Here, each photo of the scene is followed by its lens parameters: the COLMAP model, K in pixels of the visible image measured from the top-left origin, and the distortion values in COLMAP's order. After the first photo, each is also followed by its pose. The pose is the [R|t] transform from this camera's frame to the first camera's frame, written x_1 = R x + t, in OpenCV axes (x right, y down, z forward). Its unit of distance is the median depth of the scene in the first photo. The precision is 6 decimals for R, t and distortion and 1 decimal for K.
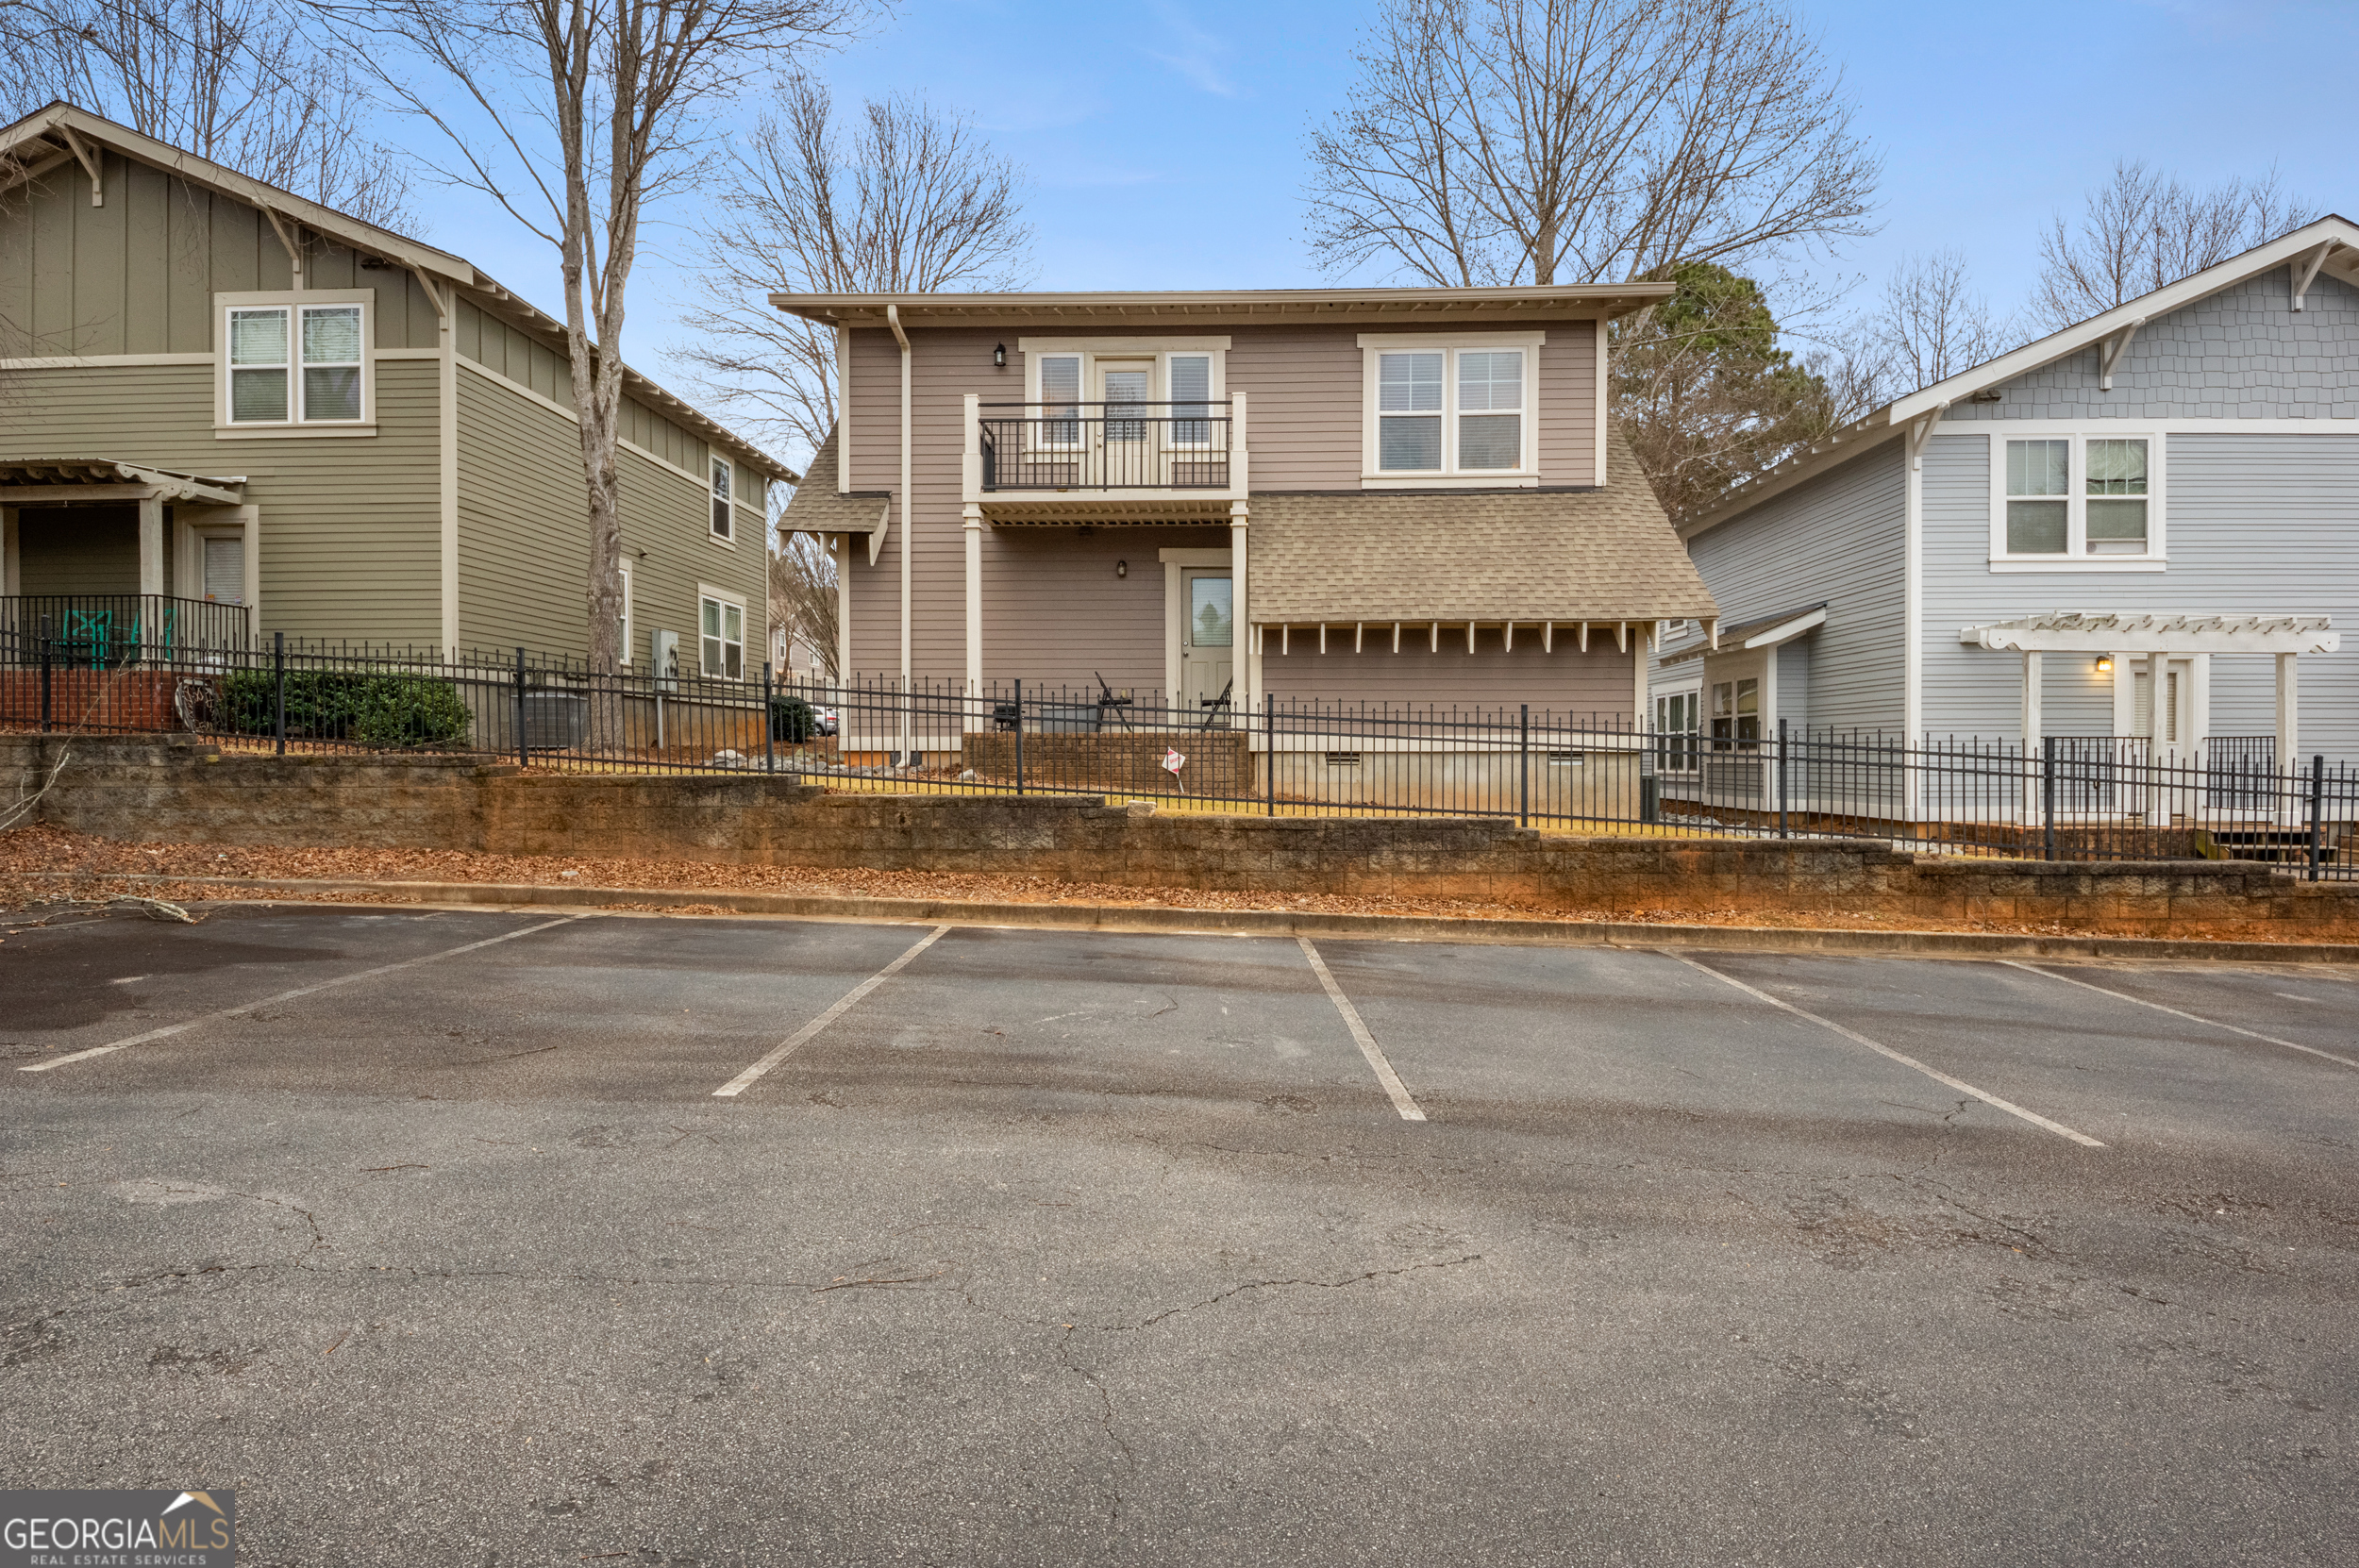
lens RADIAL K [[1245.9, 0, 1183.5], [0, 1245.9, 778.0], [0, 0, 1]] dist [0.014669, -0.004301]
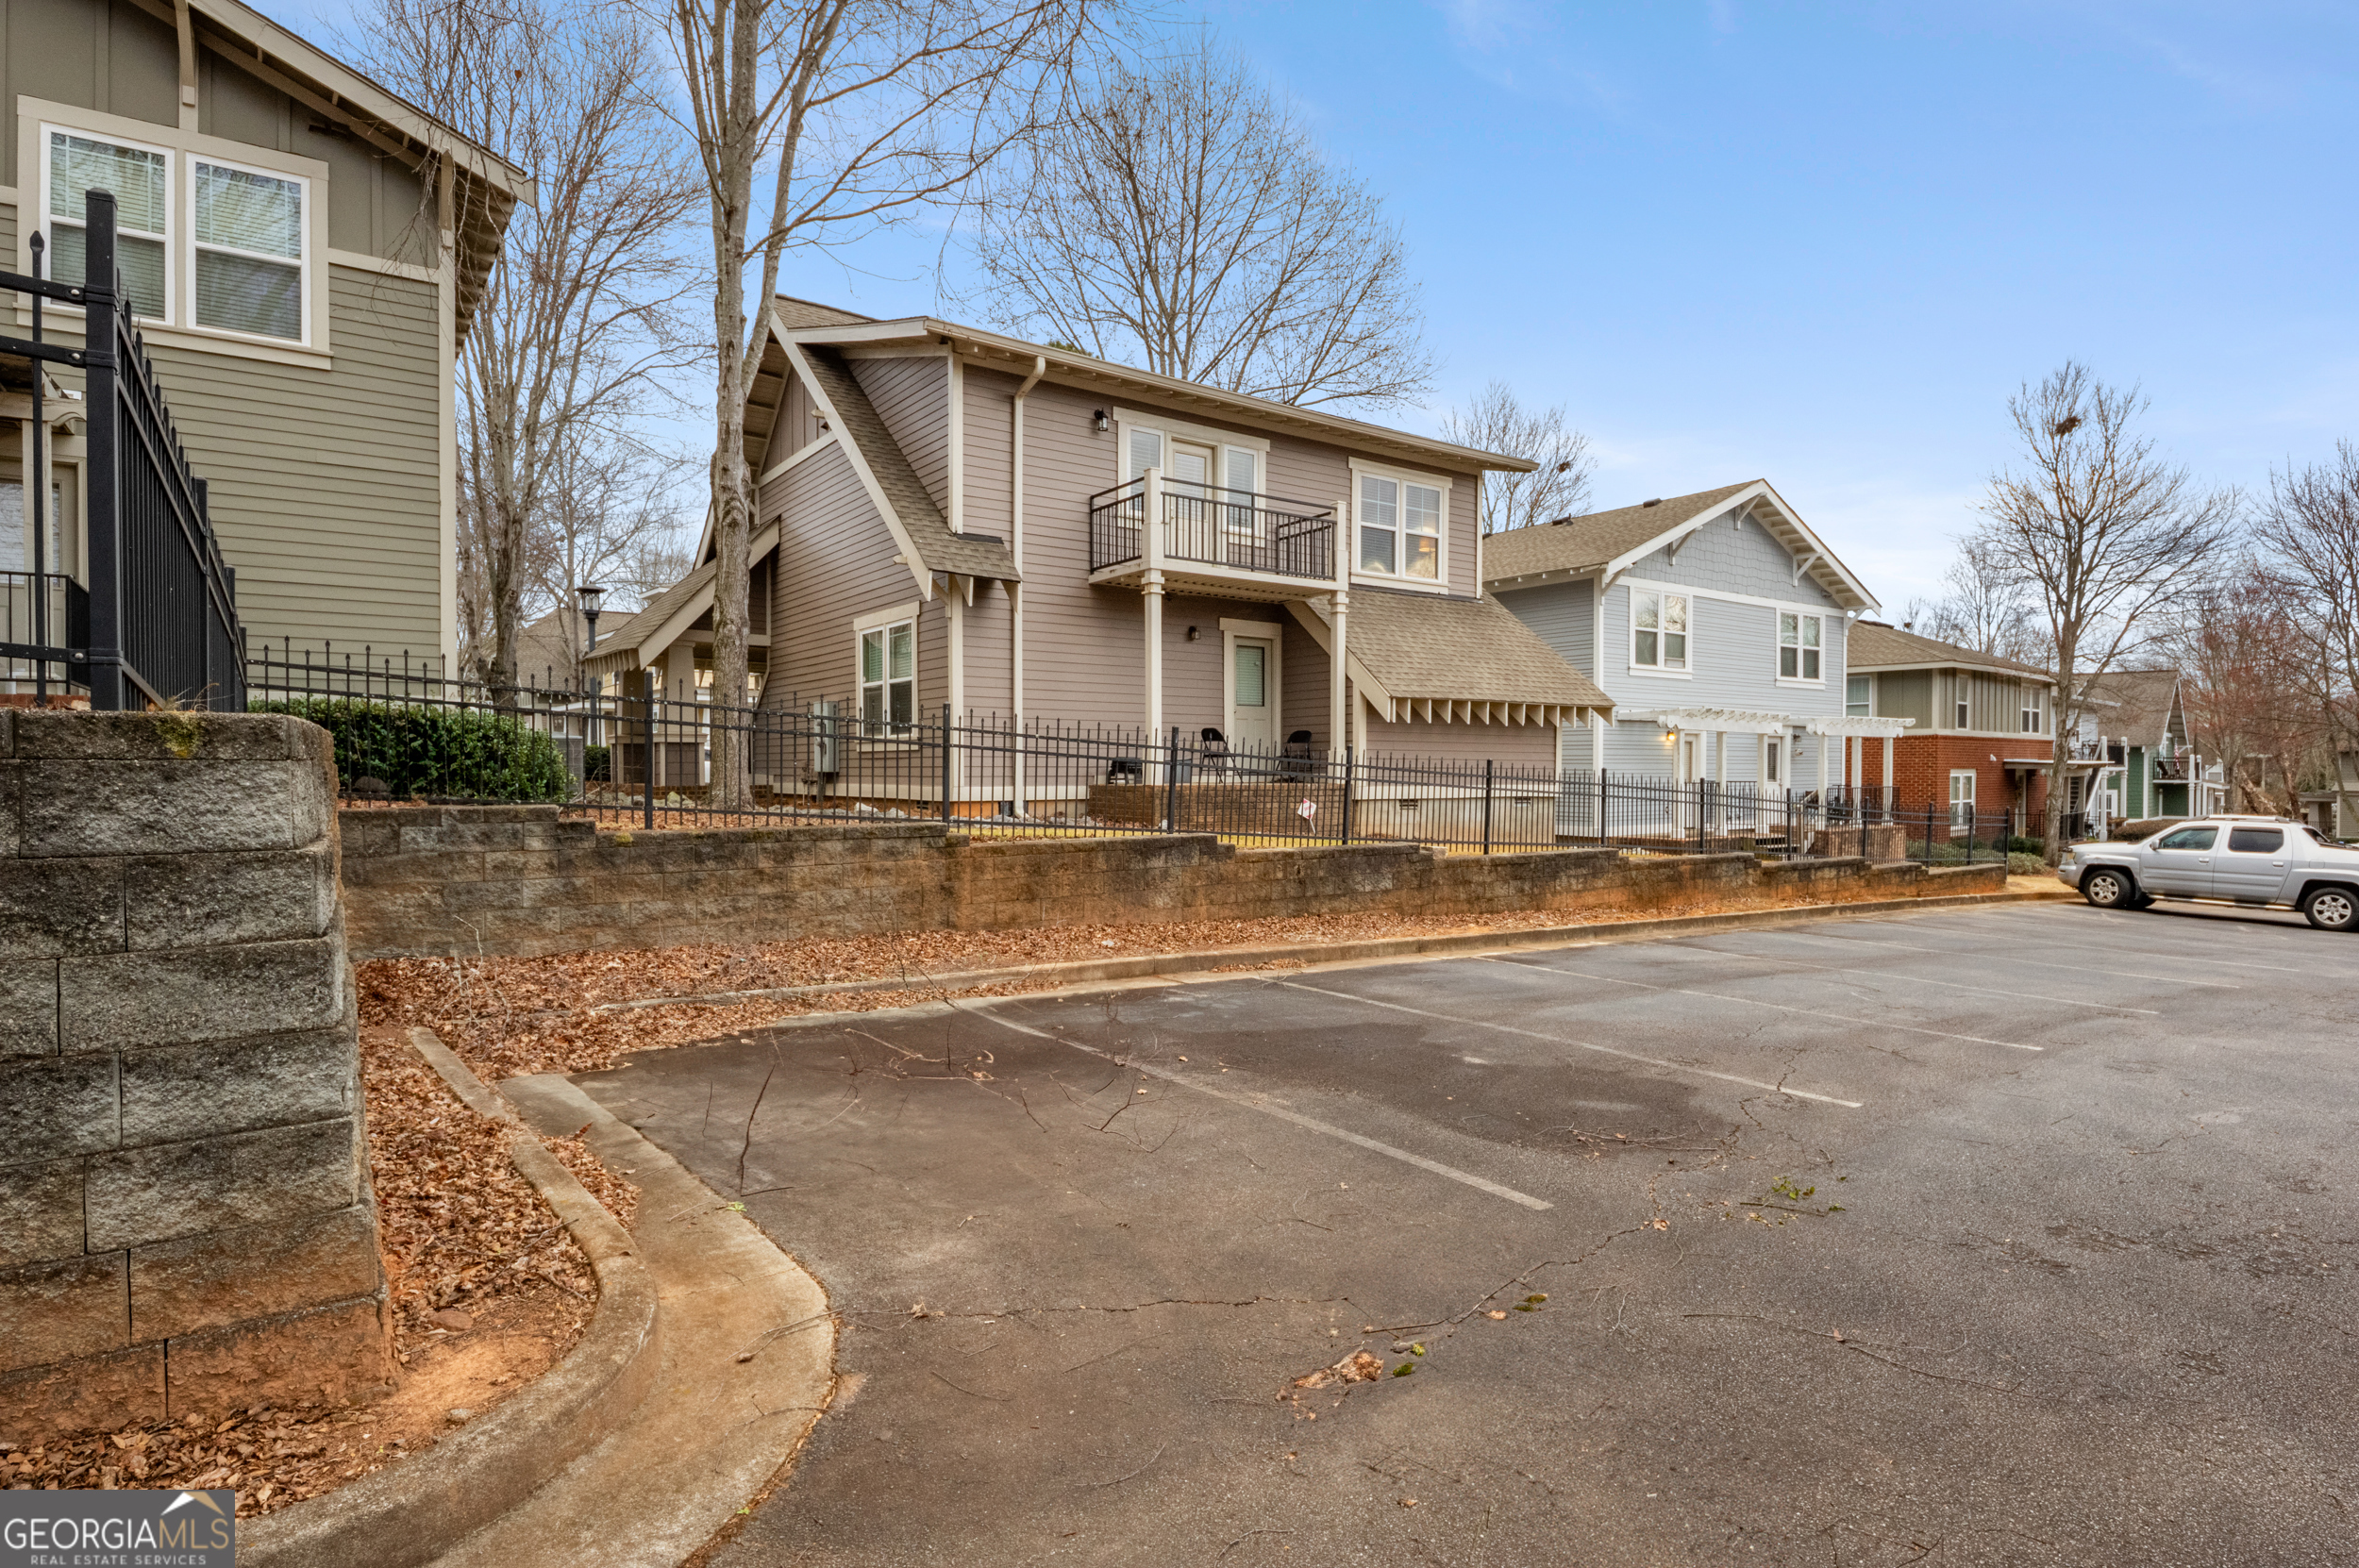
lens RADIAL K [[1245.9, 0, 1188.4], [0, 1245.9, 783.7], [0, 0, 1]] dist [0.014669, -0.004301]
pose [[0.776631, -0.007297, 0.629913, -0.987372], [0.008334, 0.999964, 0.001308, -0.046498], [-0.629901, 0.004234, 0.776664, 0.188201]]
